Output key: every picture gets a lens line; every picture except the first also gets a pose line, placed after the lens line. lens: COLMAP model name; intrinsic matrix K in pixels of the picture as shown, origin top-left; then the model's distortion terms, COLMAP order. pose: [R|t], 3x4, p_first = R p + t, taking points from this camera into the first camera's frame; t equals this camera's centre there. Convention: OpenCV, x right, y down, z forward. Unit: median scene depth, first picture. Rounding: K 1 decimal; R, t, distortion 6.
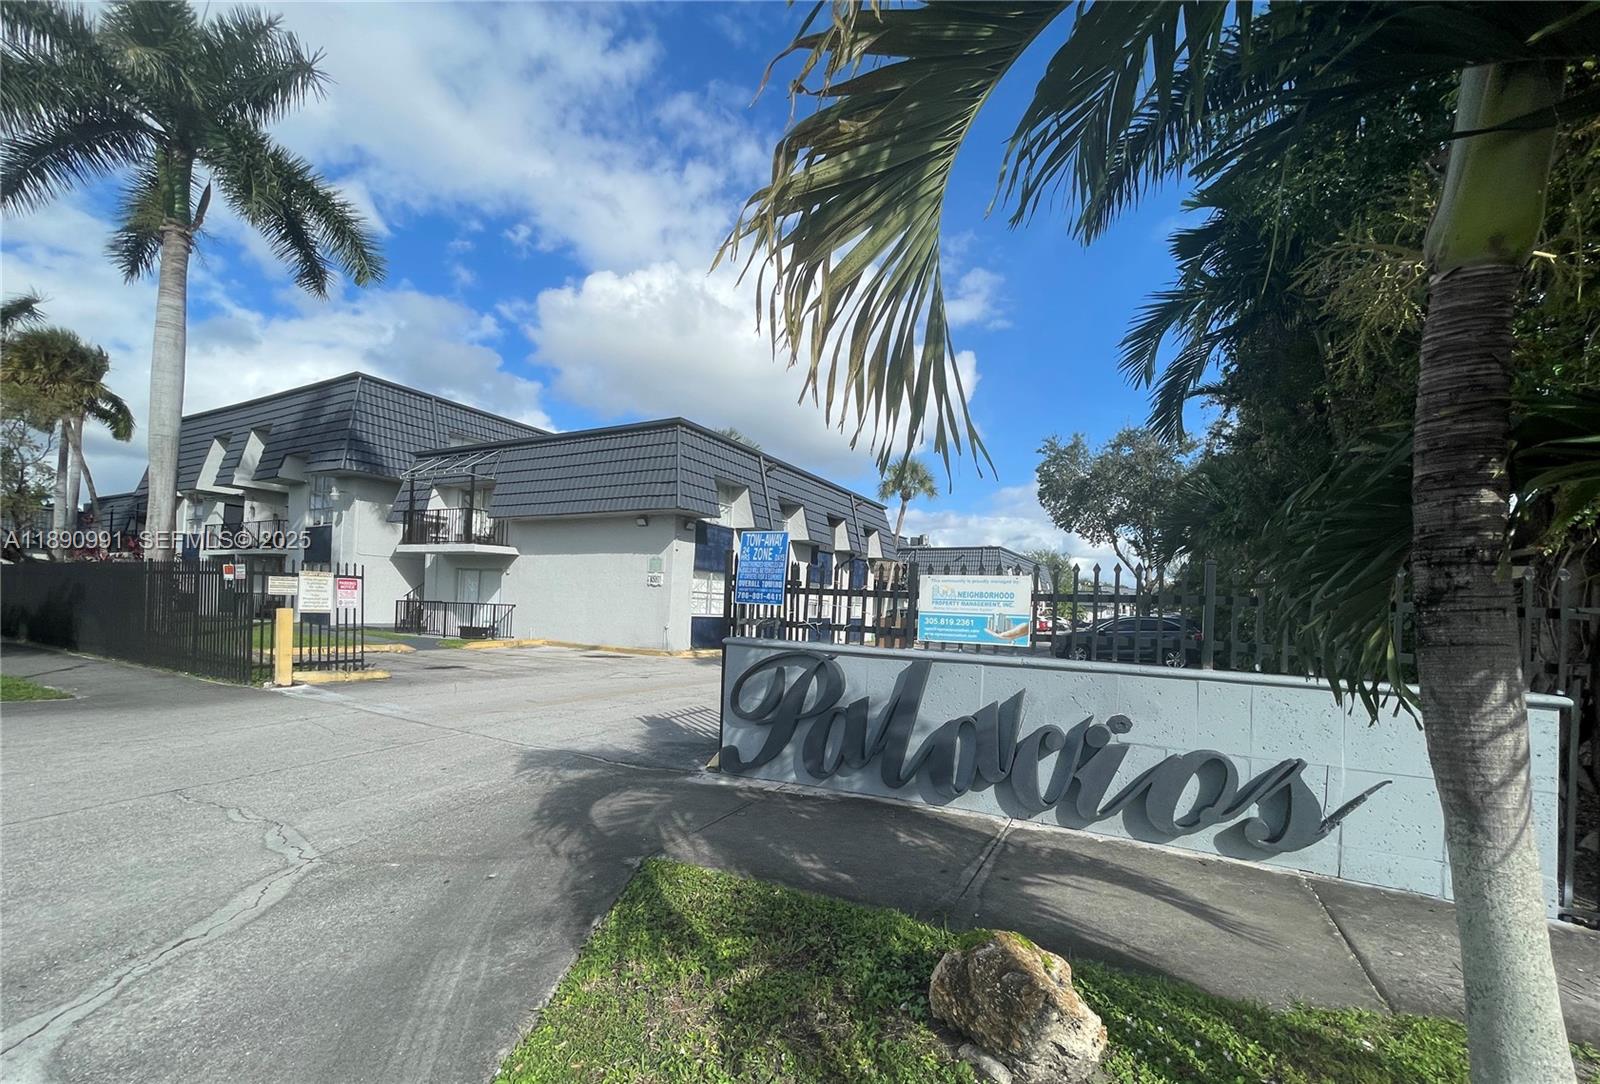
lens RADIAL K [[667.7, 0, 758.1], [0, 667.7, 593.7], [0, 0, 1]] dist [-0.011737, 0.001098]
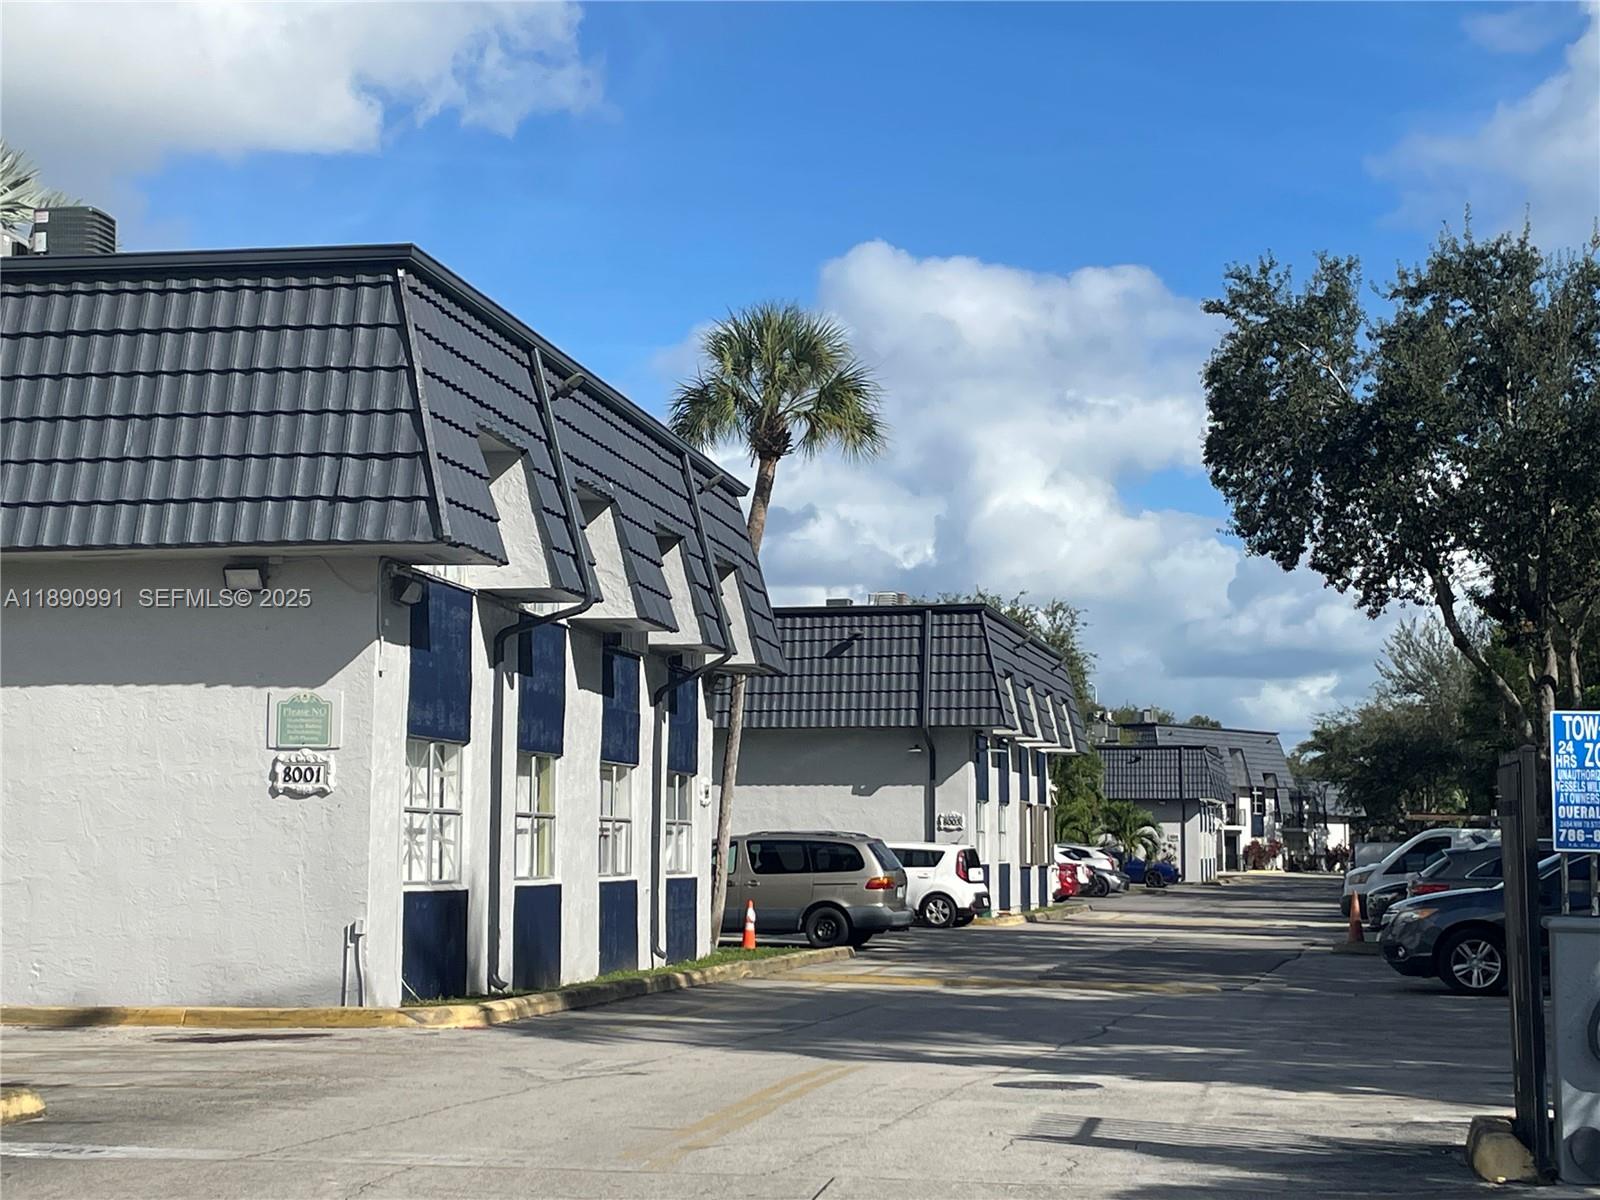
lens RADIAL K [[2730.2, 0, 751.7], [0, 2730.2, 567.2], [0, 0, 1]] dist [0.084645, 0.000000]
pose [[0.950531, -0.002815, 0.310617, -1.527458], [0.027047, 0.996911, -0.073731, -0.076100], [-0.309450, 0.078485, 0.947671, -1.017306]]
